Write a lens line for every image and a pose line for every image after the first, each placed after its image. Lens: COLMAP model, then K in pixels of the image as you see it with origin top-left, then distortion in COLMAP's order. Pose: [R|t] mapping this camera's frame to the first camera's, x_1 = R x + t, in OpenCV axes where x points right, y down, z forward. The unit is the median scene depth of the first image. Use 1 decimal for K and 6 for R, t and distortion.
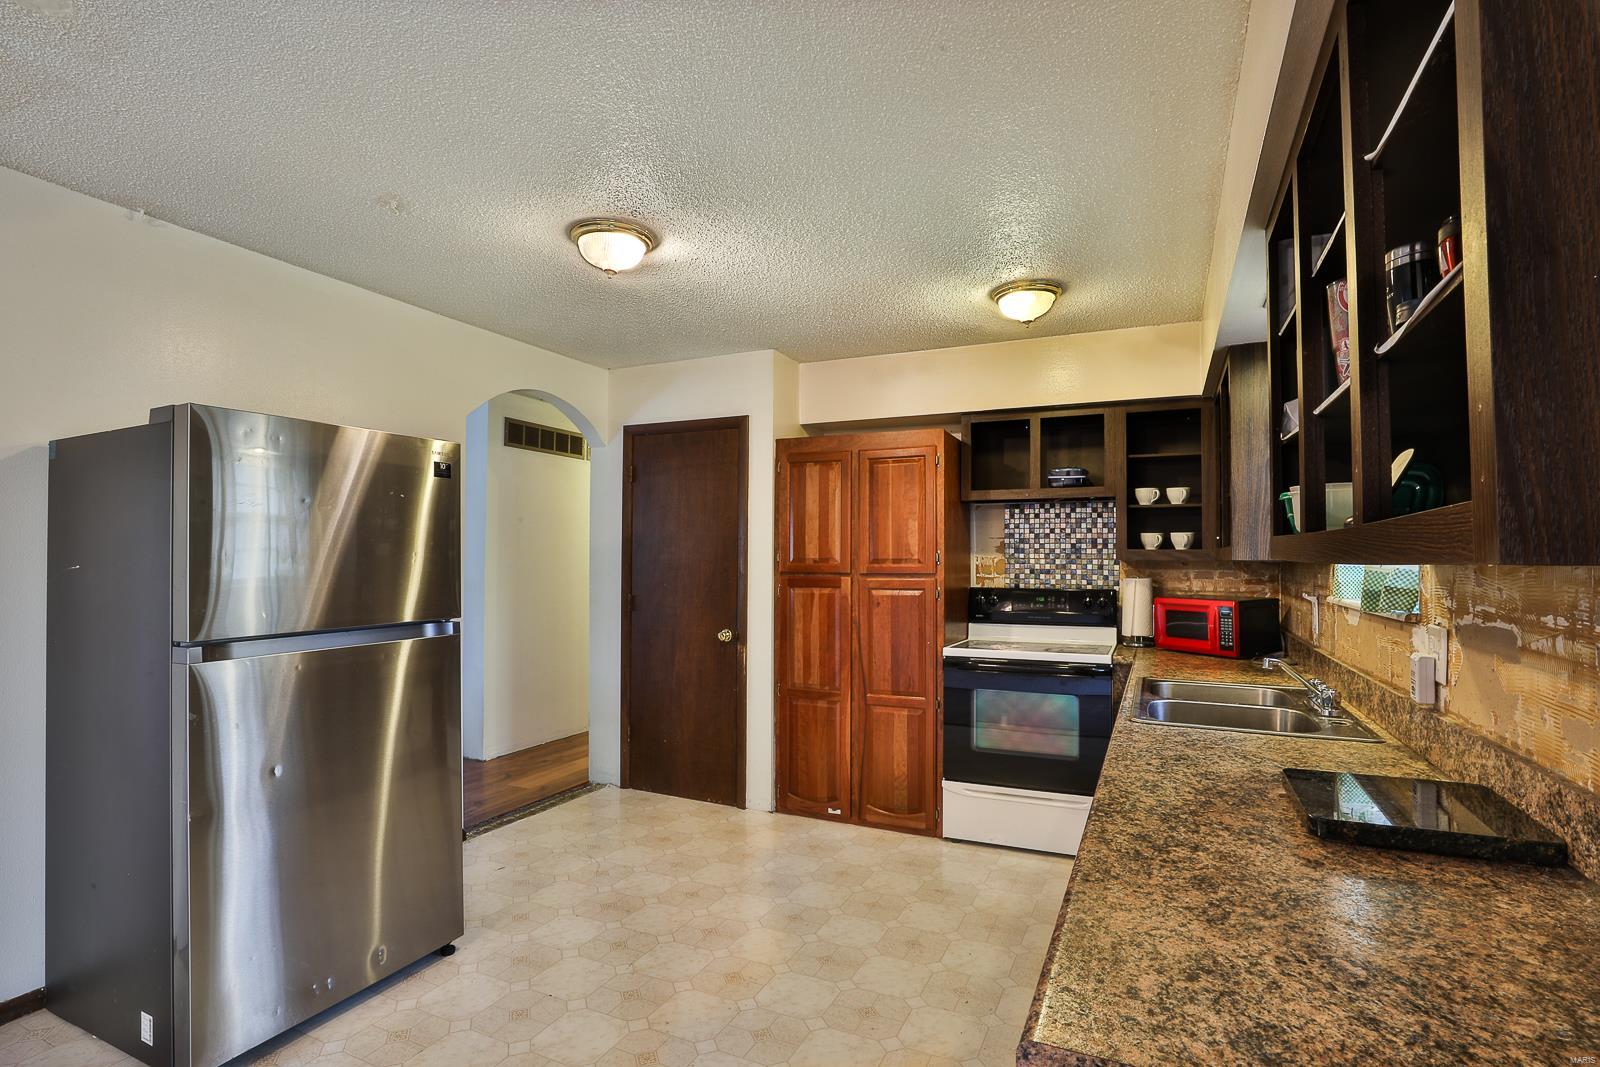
lens RADIAL K [[773.7, 0, 810.0], [0, 773.7, 543.8], [0, 0, 1]] dist [-0.040691, 0.000718]
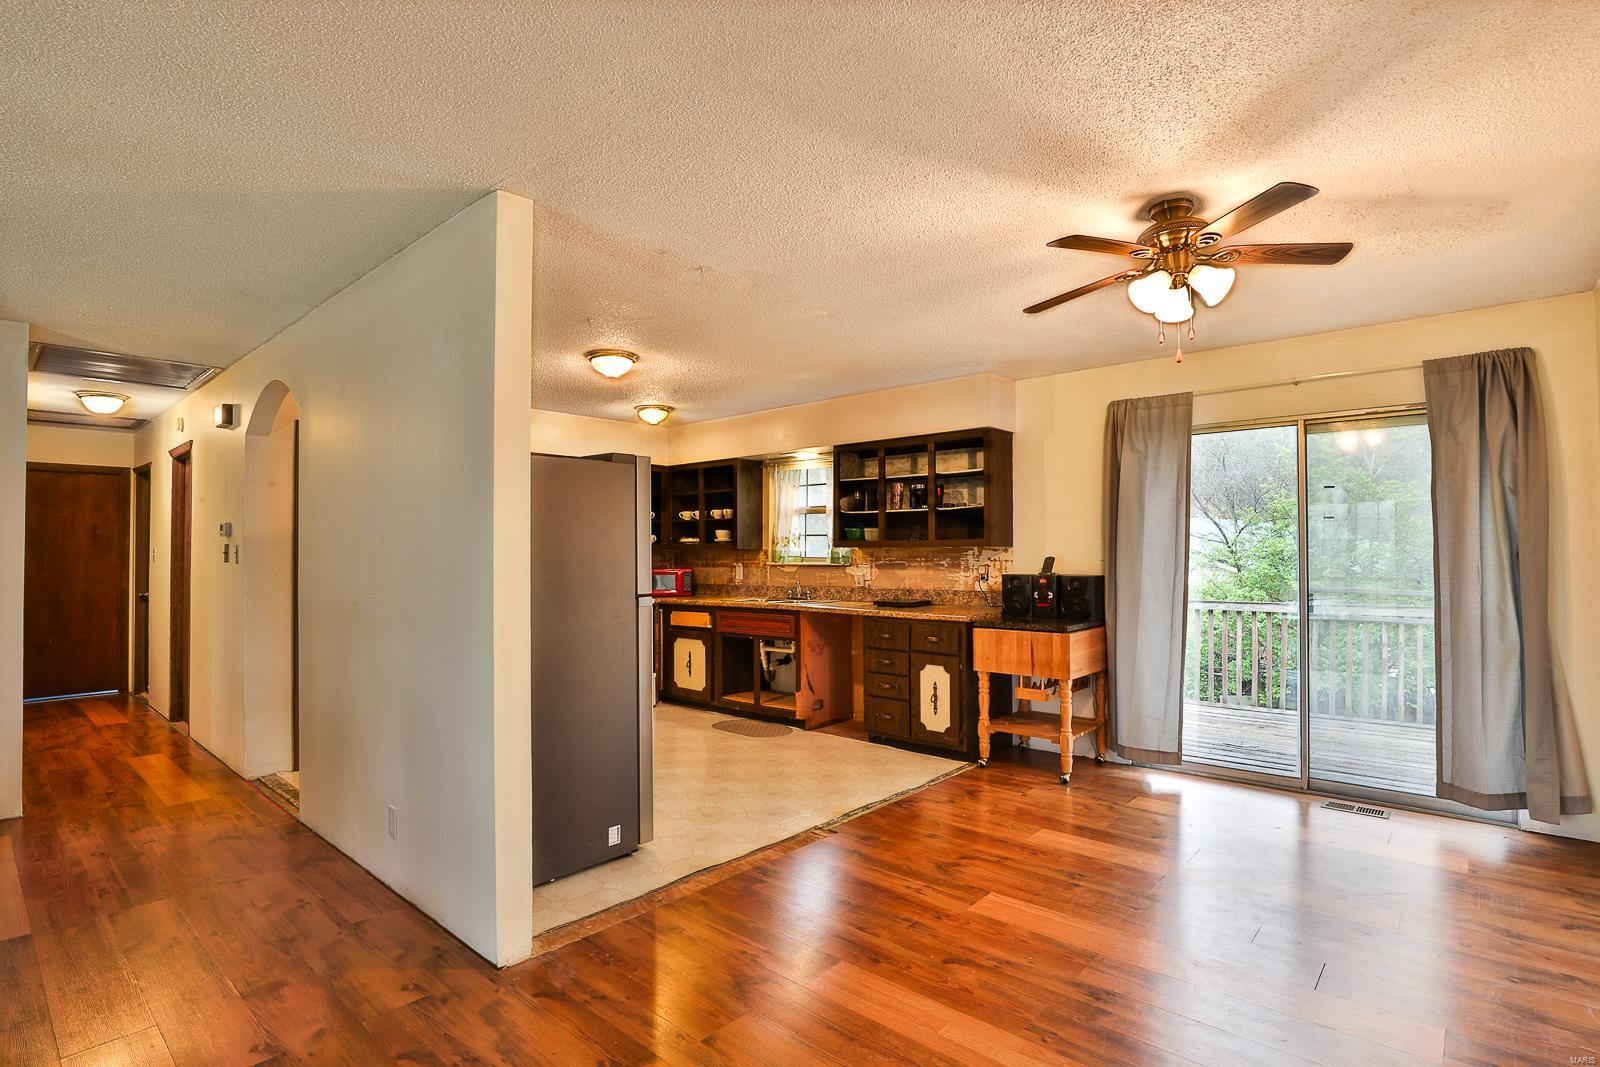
lens RADIAL K [[773.7, 0, 810.0], [0, 773.7, 543.8], [0, 0, 1]] dist [-0.040691, 0.000718]
pose [[0.289480, 0.006014, 0.957165, -1.161675], [-0.012961, 0.999913, -0.002363, 0.006154], [-0.957096, -0.011722, 0.289533, 0.056616]]
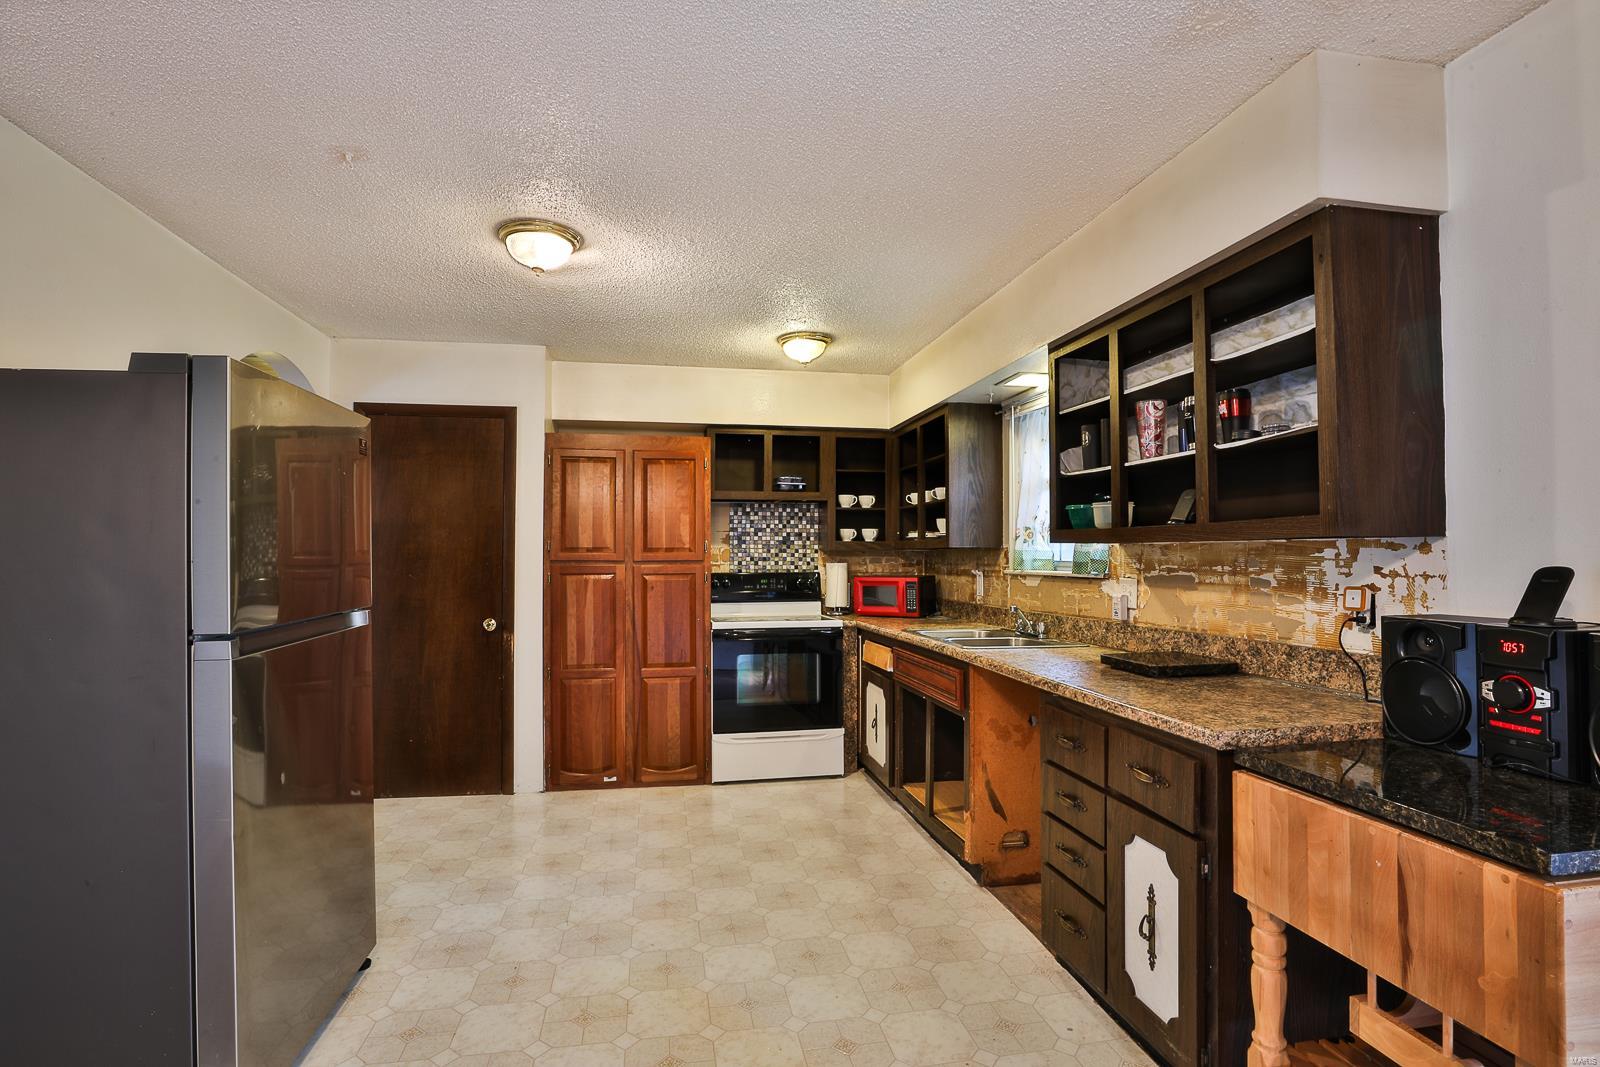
lens RADIAL K [[762.4, 0, 801.9], [0, 762.4, 540.3], [0, 0, 1]] dist [-0.038127, 0.000627]
pose [[0.820016, 0.008027, 0.572284, -0.366984], [-0.007616, 0.999966, -0.003113, 0.010160], [-0.572290, -0.001806, 0.820049, -0.036655]]
